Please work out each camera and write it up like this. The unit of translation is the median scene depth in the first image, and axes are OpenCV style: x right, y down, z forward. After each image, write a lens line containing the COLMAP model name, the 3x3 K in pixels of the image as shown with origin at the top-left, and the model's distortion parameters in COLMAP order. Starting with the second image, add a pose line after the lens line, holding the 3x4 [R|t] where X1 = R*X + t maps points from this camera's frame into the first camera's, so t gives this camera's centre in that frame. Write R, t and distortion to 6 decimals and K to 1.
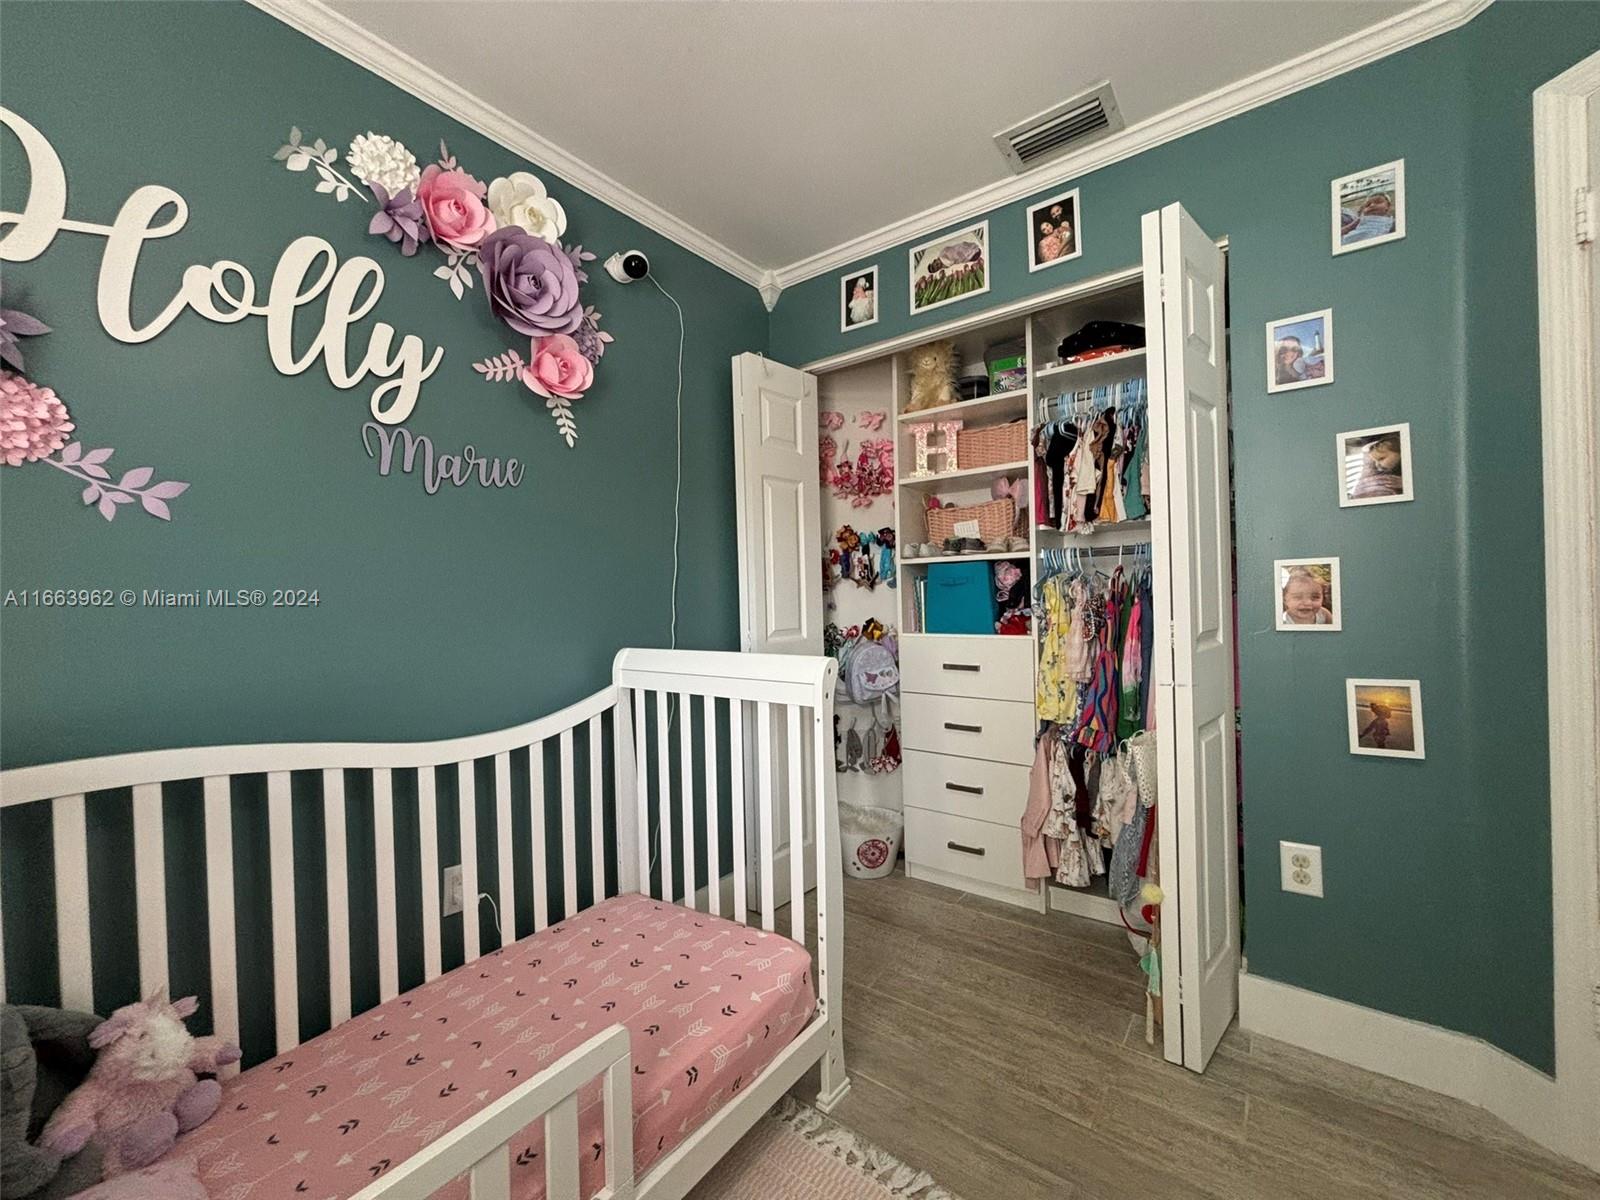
lens RADIAL K [[647.0, 0, 801.5], [0, 647.0, 605.0], [0, 0, 1]] dist [-0.000964, 0.000680]
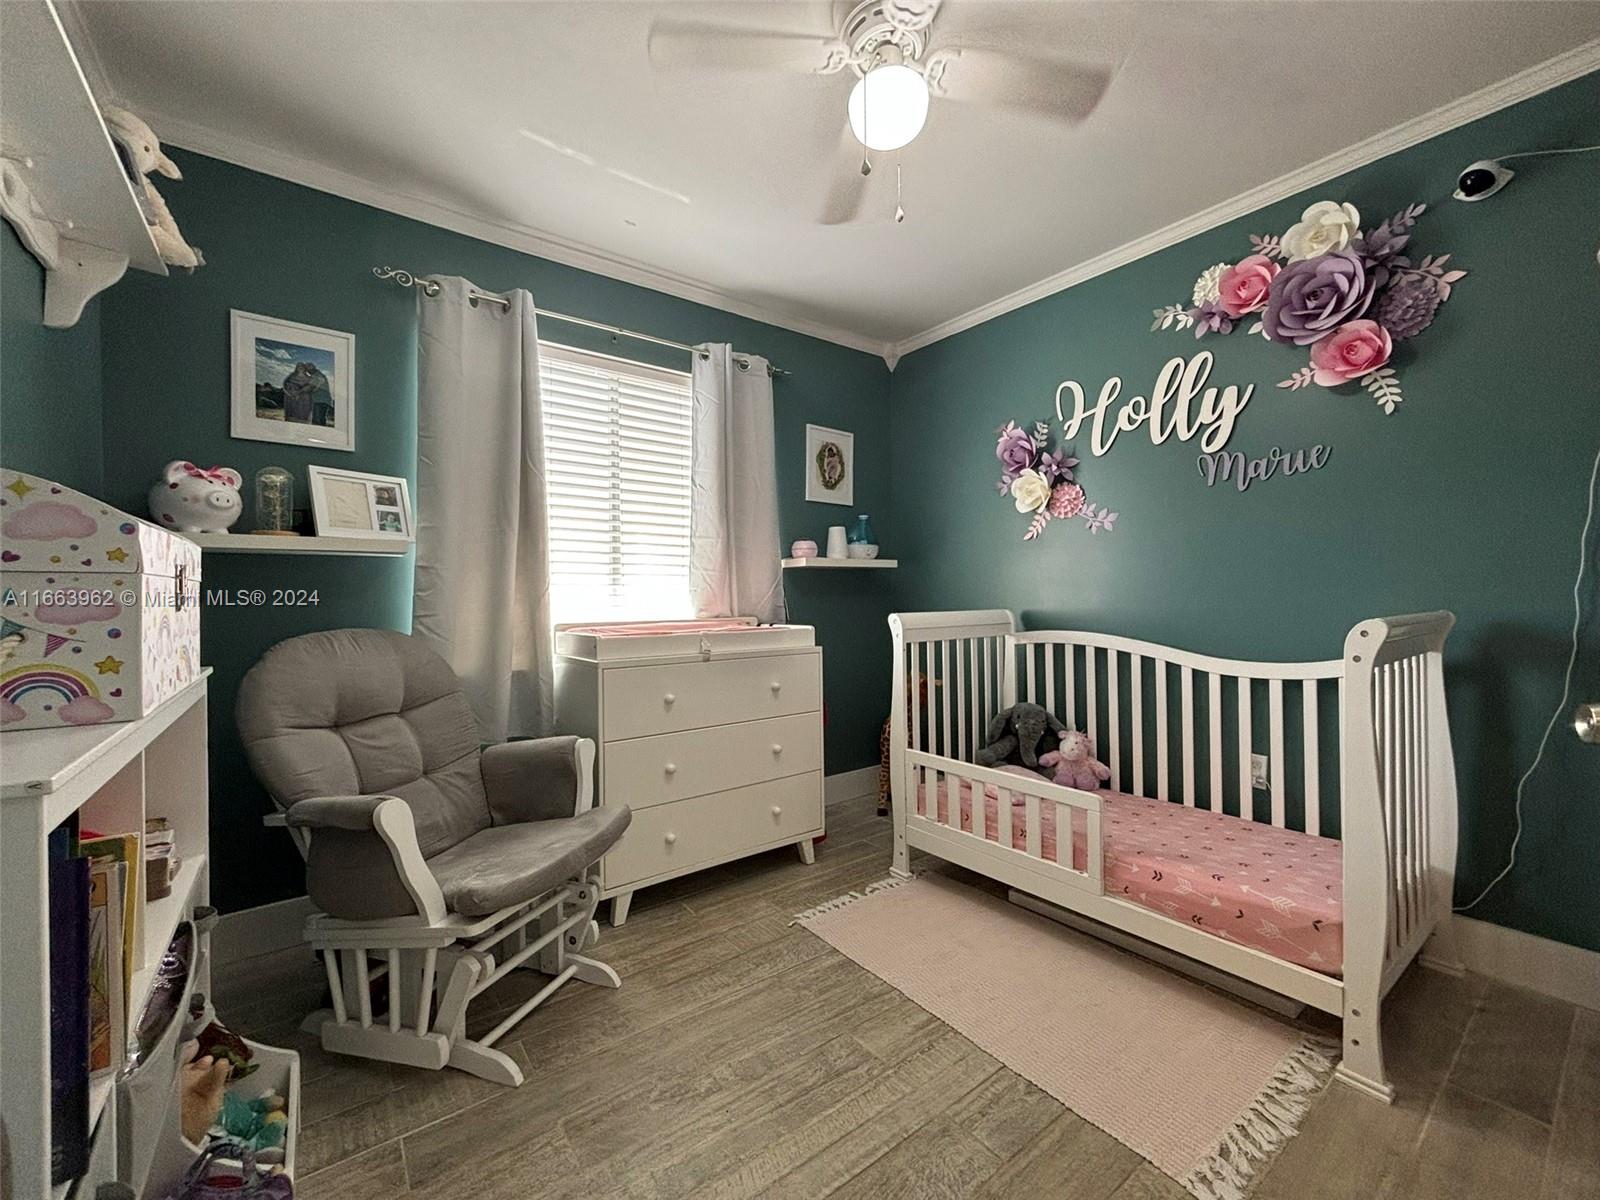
lens RADIAL K [[647.0, 0, 792.1], [0, 647.0, 609.6], [0, 0, 1]] dist [-0.000964, 0.000680]
pose [[-0.279929, 0.051305, -0.958649, 1.200414], [0.010643, 0.998675, 0.050340, 0.010707], [0.959962, 0.003889, -0.280104, 0.477716]]
